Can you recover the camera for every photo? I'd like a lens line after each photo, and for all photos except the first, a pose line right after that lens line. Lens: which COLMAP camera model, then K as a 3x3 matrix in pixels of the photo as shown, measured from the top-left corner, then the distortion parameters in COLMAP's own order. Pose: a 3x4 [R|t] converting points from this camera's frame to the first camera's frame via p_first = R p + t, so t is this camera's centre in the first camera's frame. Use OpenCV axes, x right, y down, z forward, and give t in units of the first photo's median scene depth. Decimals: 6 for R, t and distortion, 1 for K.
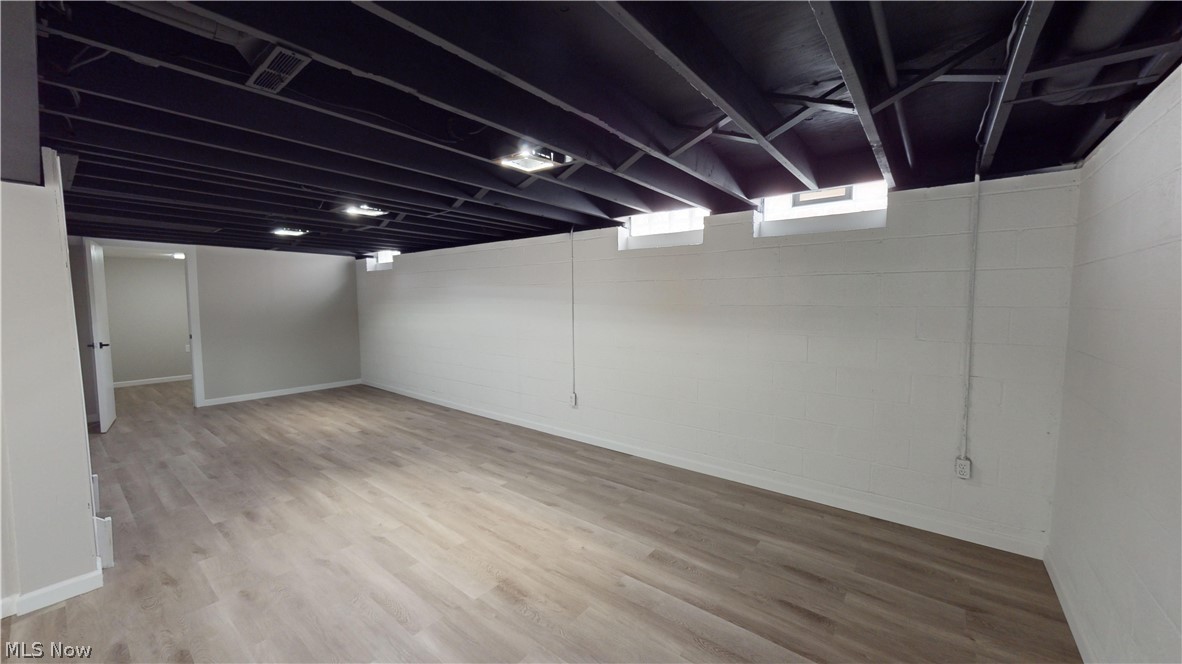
lens RADIAL K [[433.8, 0, 591.5], [0, 433.8, 332.4], [0, 0, 1]] dist [-0.008703, 0.000358]
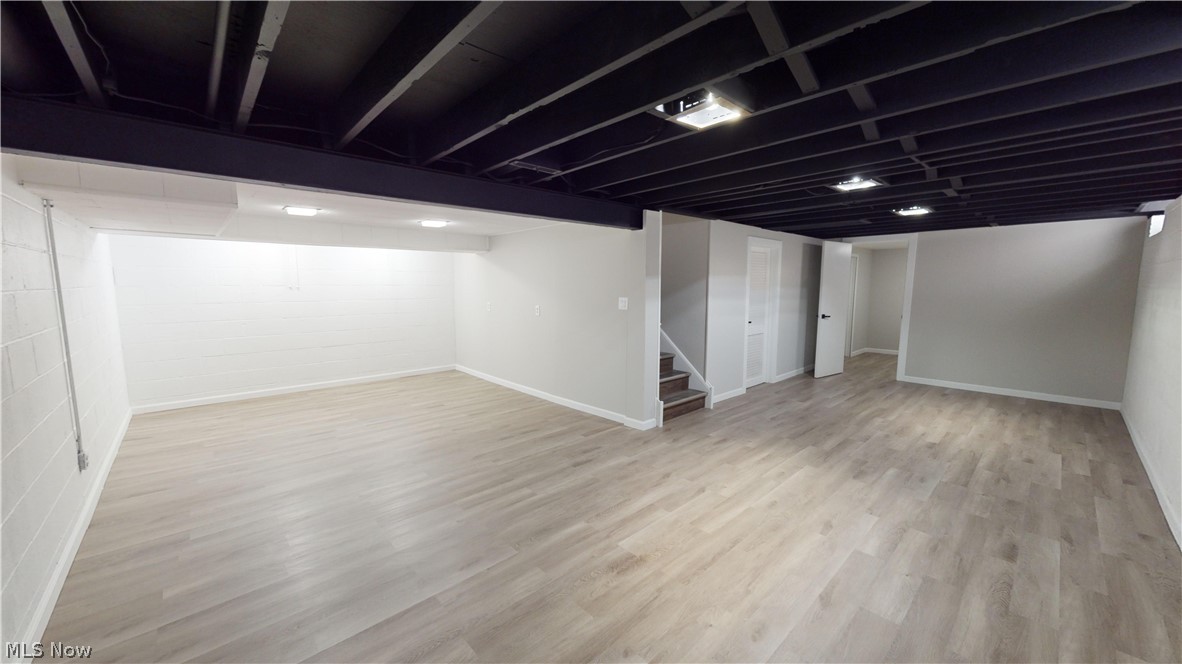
lens RADIAL K [[433.8, 0, 592.0], [0, 433.8, 333.9], [0, 0, 1]] dist [-0.008703, 0.000358]
pose [[-0.162250, 0.112312, -0.980337, 0.529206], [-0.070922, 0.989605, 0.125112, -0.051738], [0.984198, 0.089827, -0.152598, 0.688510]]
